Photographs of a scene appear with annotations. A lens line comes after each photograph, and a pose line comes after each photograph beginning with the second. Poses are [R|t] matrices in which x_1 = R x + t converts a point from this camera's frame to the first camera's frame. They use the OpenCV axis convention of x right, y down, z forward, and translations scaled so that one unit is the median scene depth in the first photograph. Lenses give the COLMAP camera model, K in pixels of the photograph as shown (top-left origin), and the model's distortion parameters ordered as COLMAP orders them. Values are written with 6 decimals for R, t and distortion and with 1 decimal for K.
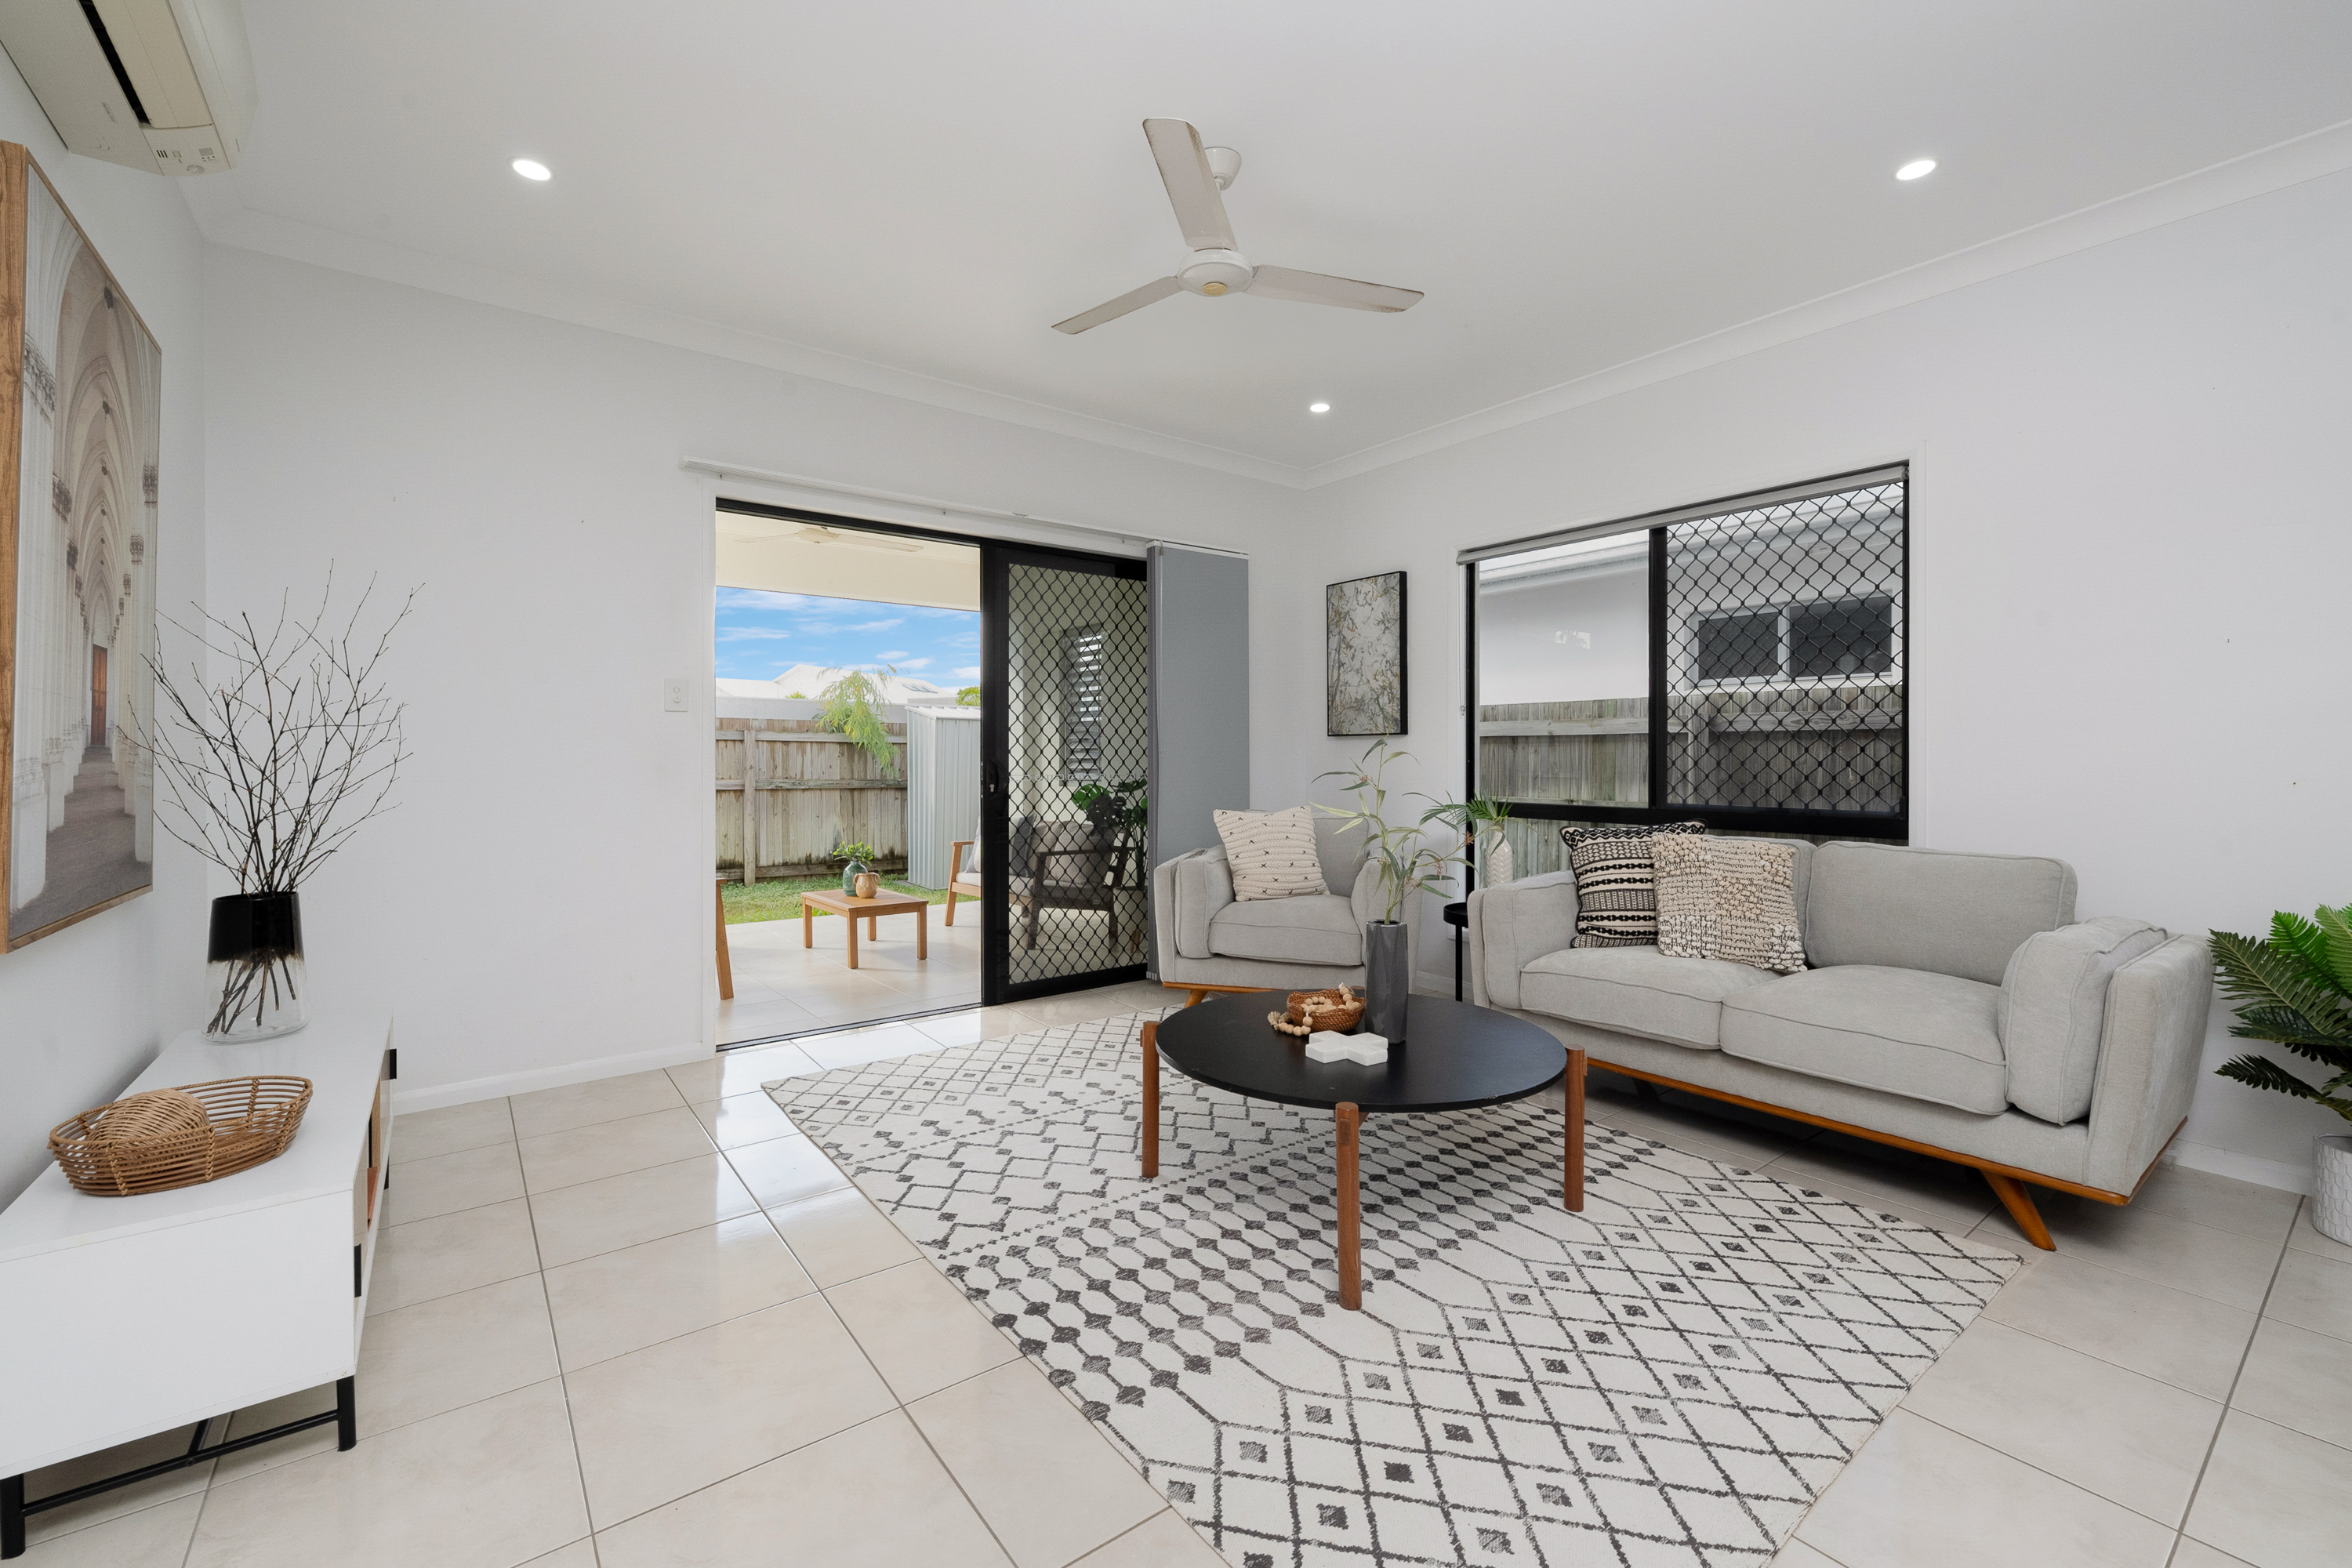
lens RADIAL K [[955.0, 0, 1163.3], [0, 955.0, 779.3], [0, 0, 1]] dist [-0.002983, -0.000988]
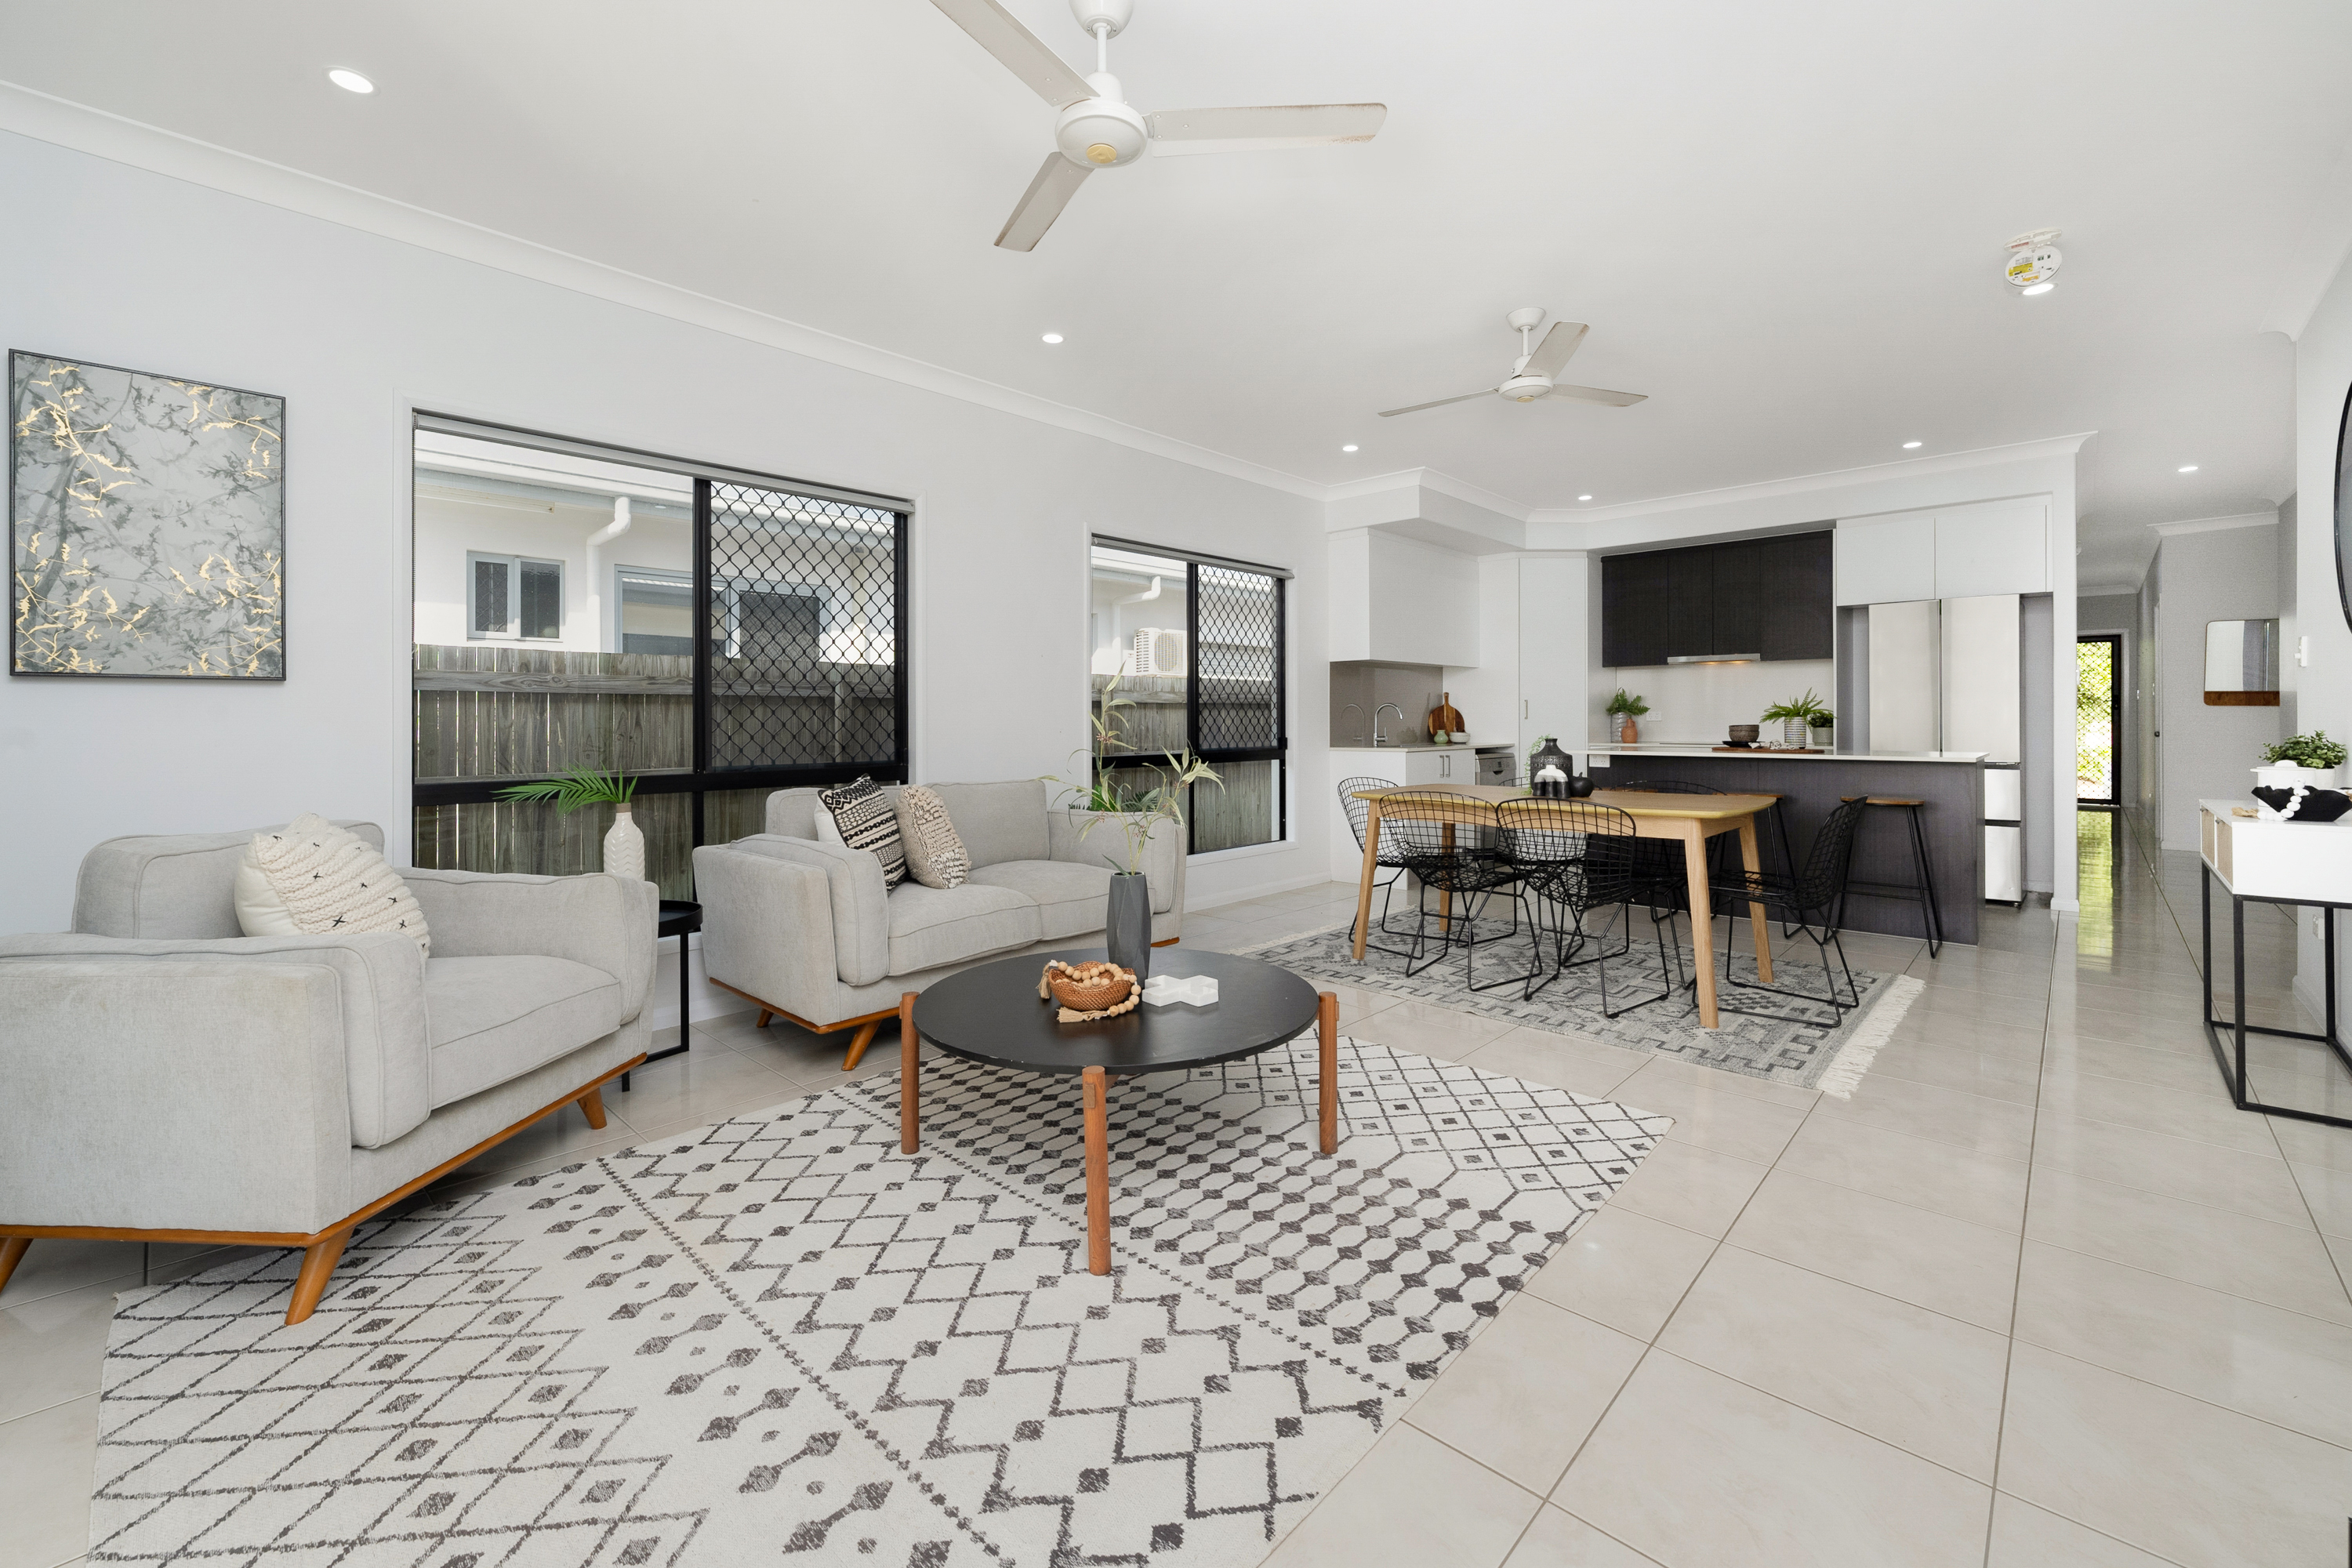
lens RADIAL K [[955.0, 0, 1158.2], [0, 955.0, 733.3], [0, 0, 1]] dist [-0.002983, -0.000988]
pose [[-0.161487, -0.016000, 0.986745, -0.833007], [0.020139, 0.999607, 0.019505, -0.029729], [-0.986669, 0.023022, -0.161101, 1.162260]]
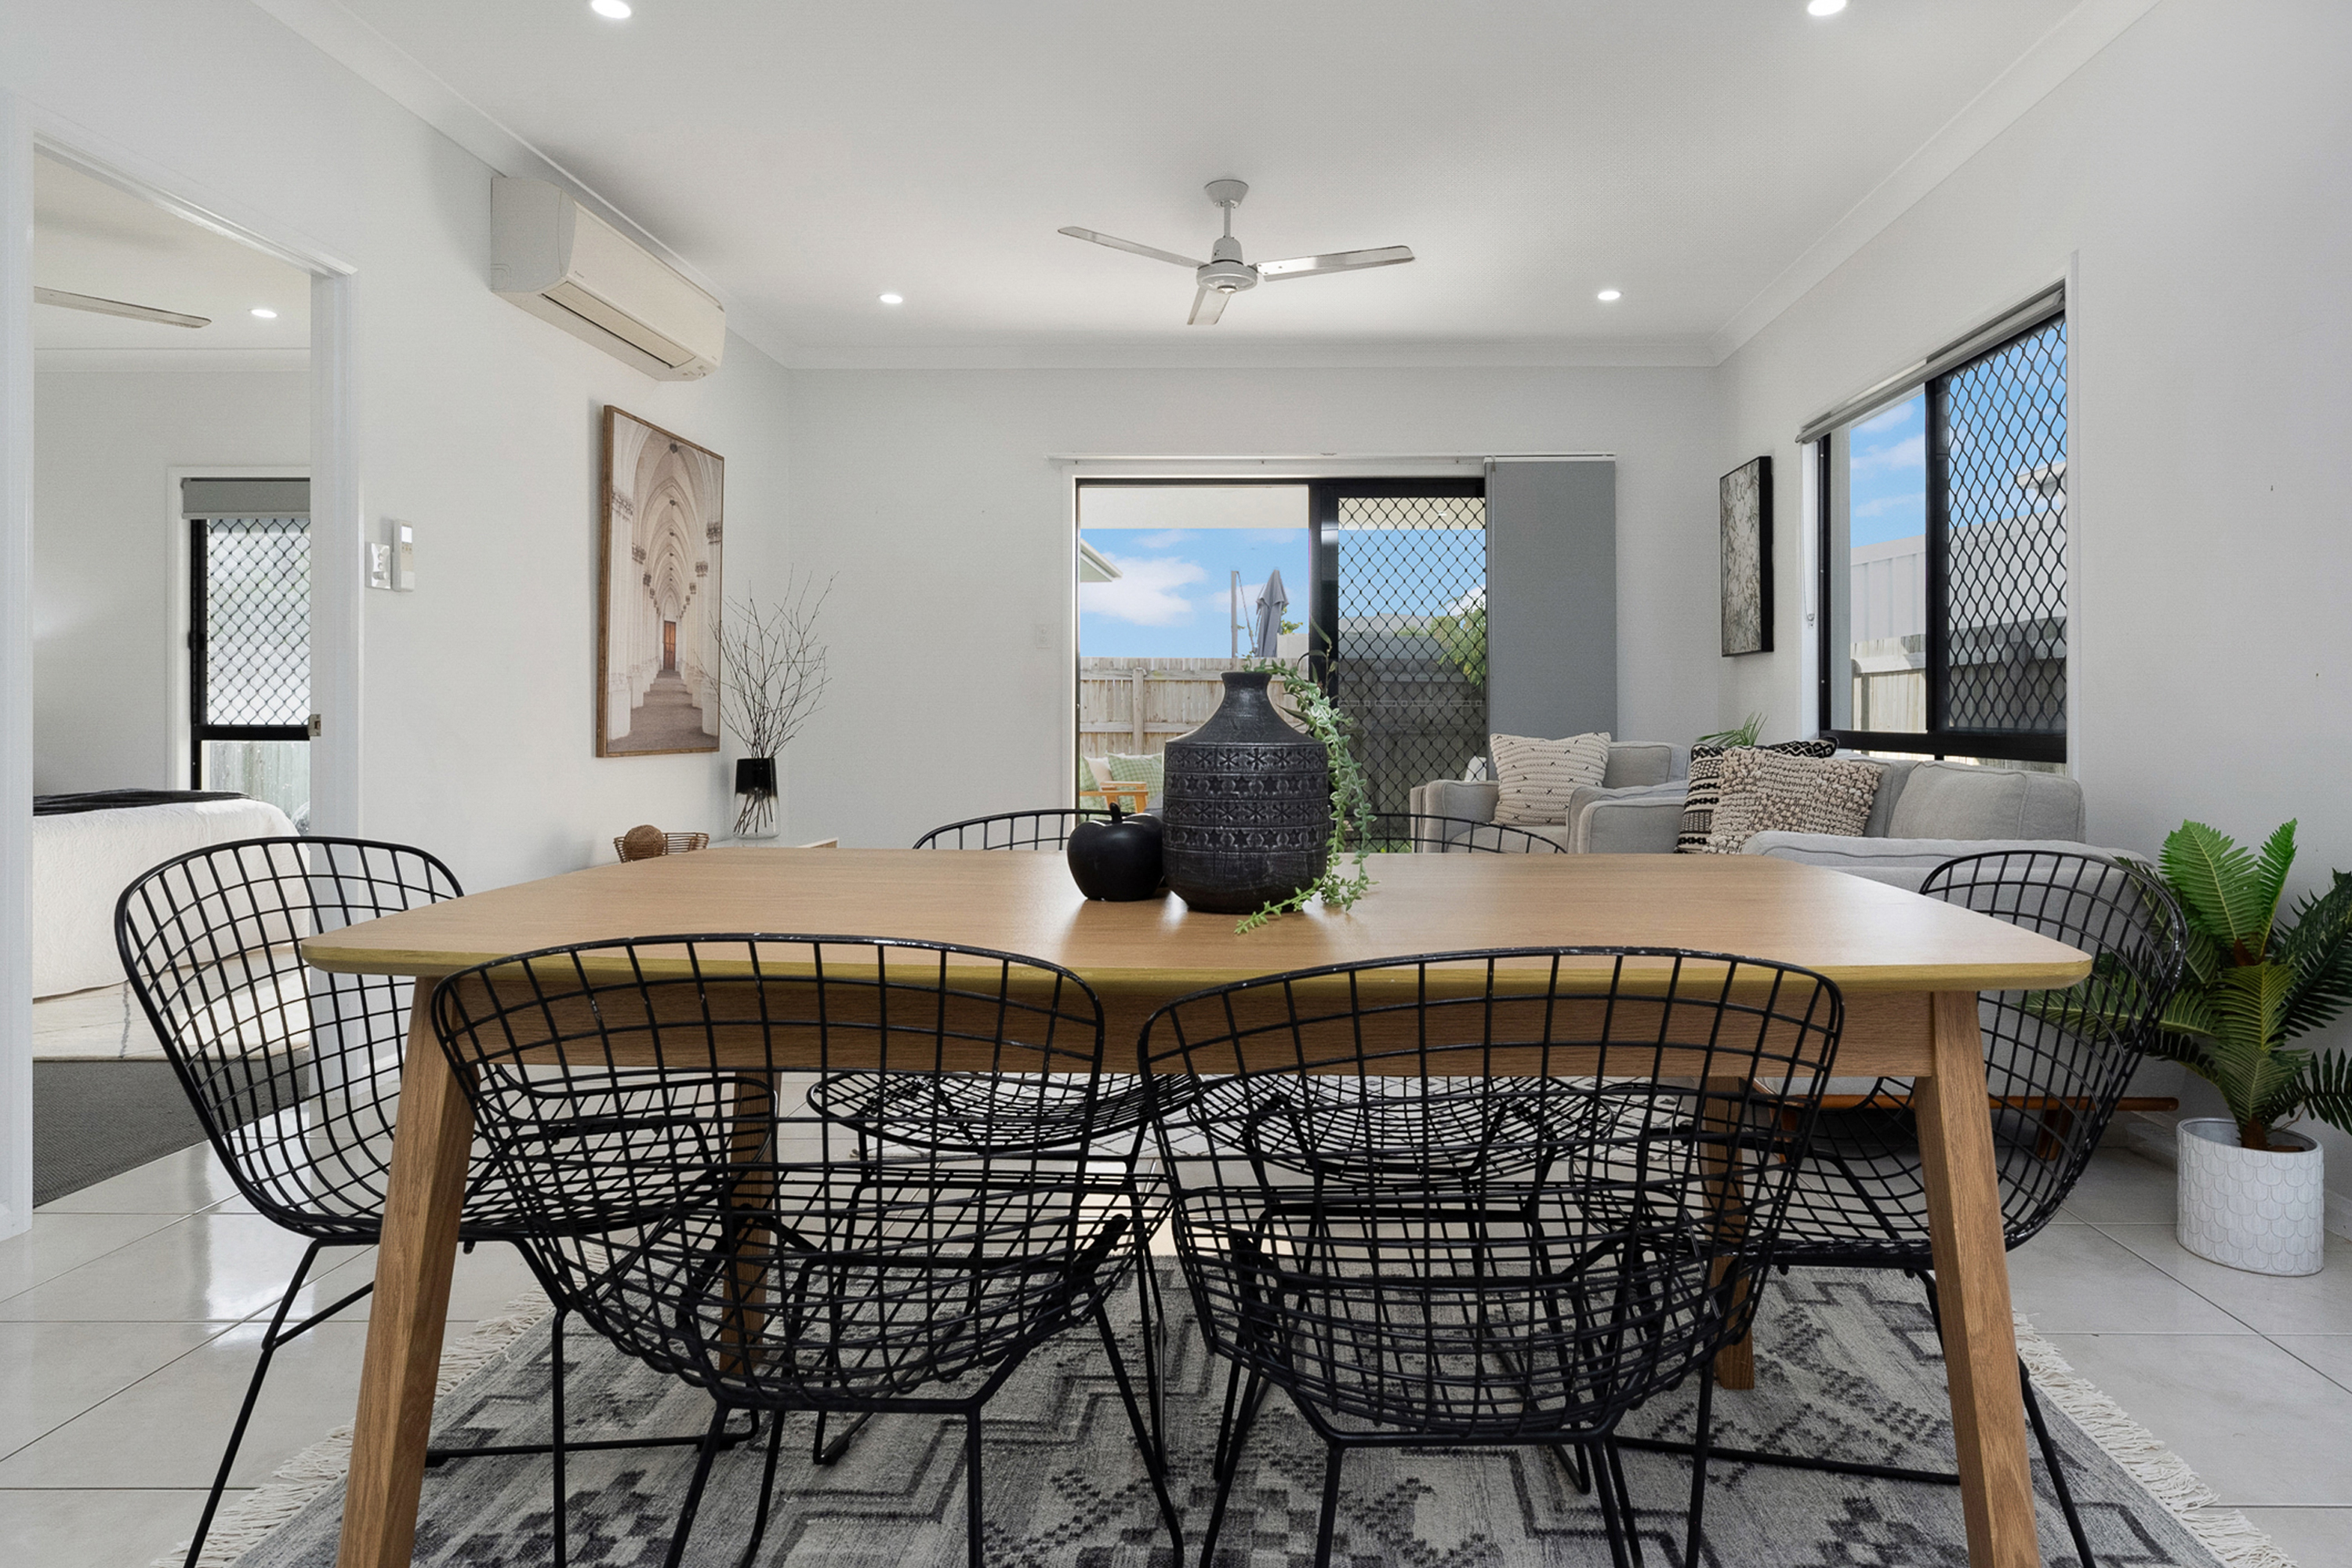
lens RADIAL K [[1221.8, 0, 1207.0], [0, 1221.8, 707.5], [0, 0, 1]] dist [0.002126, 0.000078]
pose [[0.785881, -0.002429, -0.618373, 1.116260], [-0.015876, 0.999583, -0.024103, 0.071180], [0.618173, 0.028759, 0.785515, -0.264730]]
